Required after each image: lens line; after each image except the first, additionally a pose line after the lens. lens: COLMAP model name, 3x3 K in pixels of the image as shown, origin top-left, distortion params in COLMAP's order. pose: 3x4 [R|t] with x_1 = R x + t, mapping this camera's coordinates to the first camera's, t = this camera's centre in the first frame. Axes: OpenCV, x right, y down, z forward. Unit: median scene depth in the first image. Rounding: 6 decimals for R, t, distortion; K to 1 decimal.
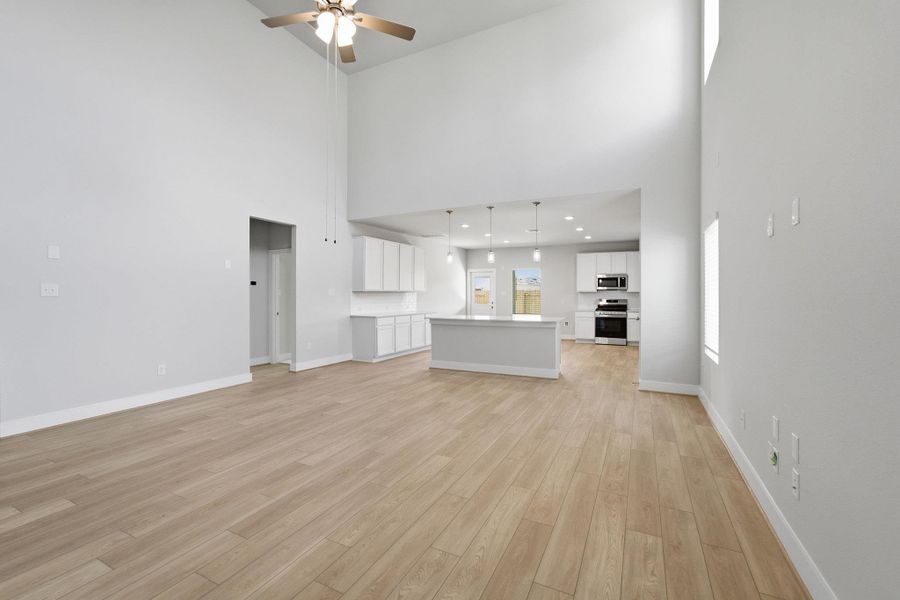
lens RADIAL K [[385.2, 0, 448.1], [0, 385.2, 290.9], [0, 0, 1]] dist [-0.023341, 0.013184]
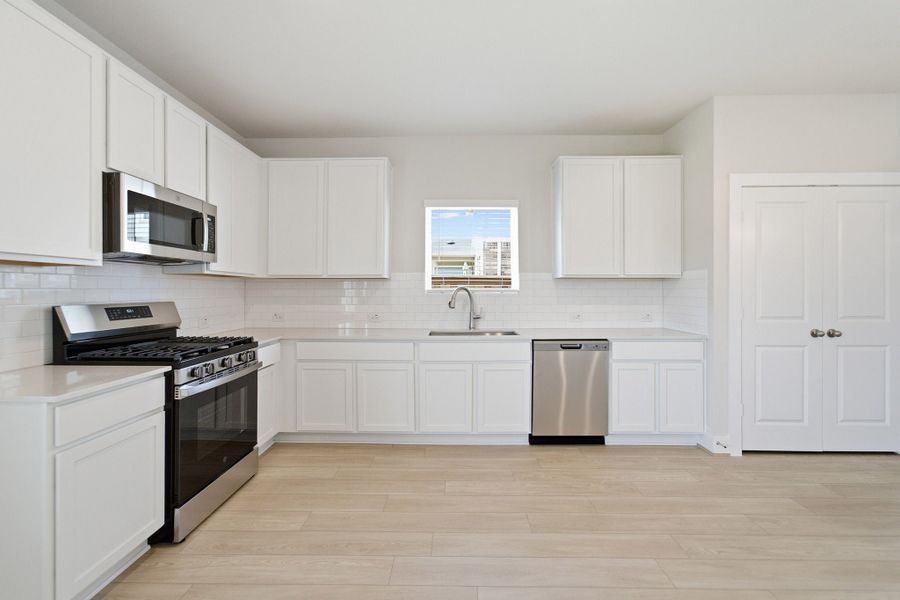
lens RADIAL K [[380.7, 0, 450.9], [0, 380.7, 291.1], [0, 0, 1]] dist [-0.000119, 0.000682]
pose [[-0.436723, -0.002473, 0.899593, 0.224847], [-0.009731, 0.999951, -0.001975, 0.019939], [-0.899543, -0.009616, -0.436726, 1.367882]]
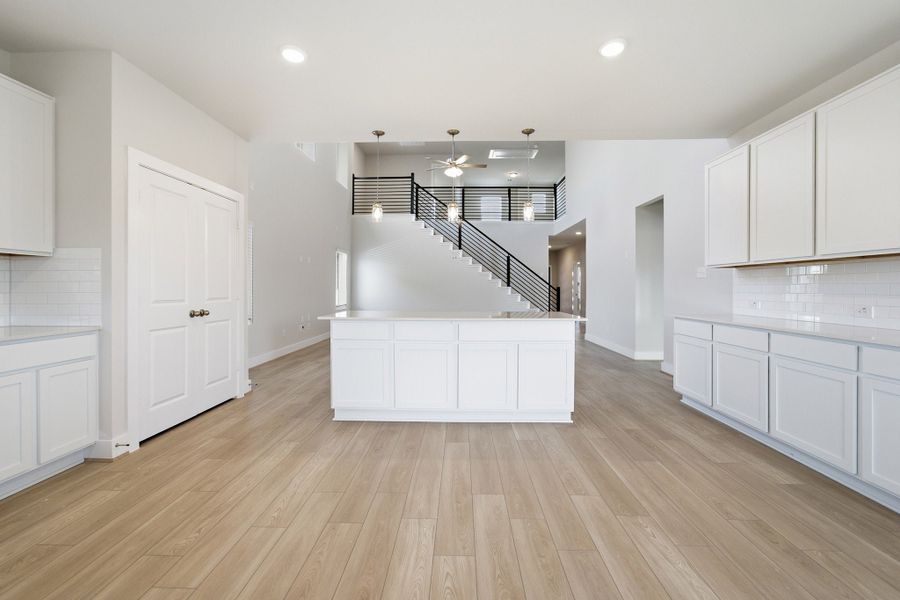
lens RADIAL K [[385.2, 0, 448.1], [0, 385.2, 290.9], [0, 0, 1]] dist [-0.023341, 0.013184]
pose [[-0.908300, 0.001147, -0.418319, 0.332440], [0.001505, 0.999999, -0.000525, 0.033105], [0.418318, -0.001106, -0.908300, 1.393351]]
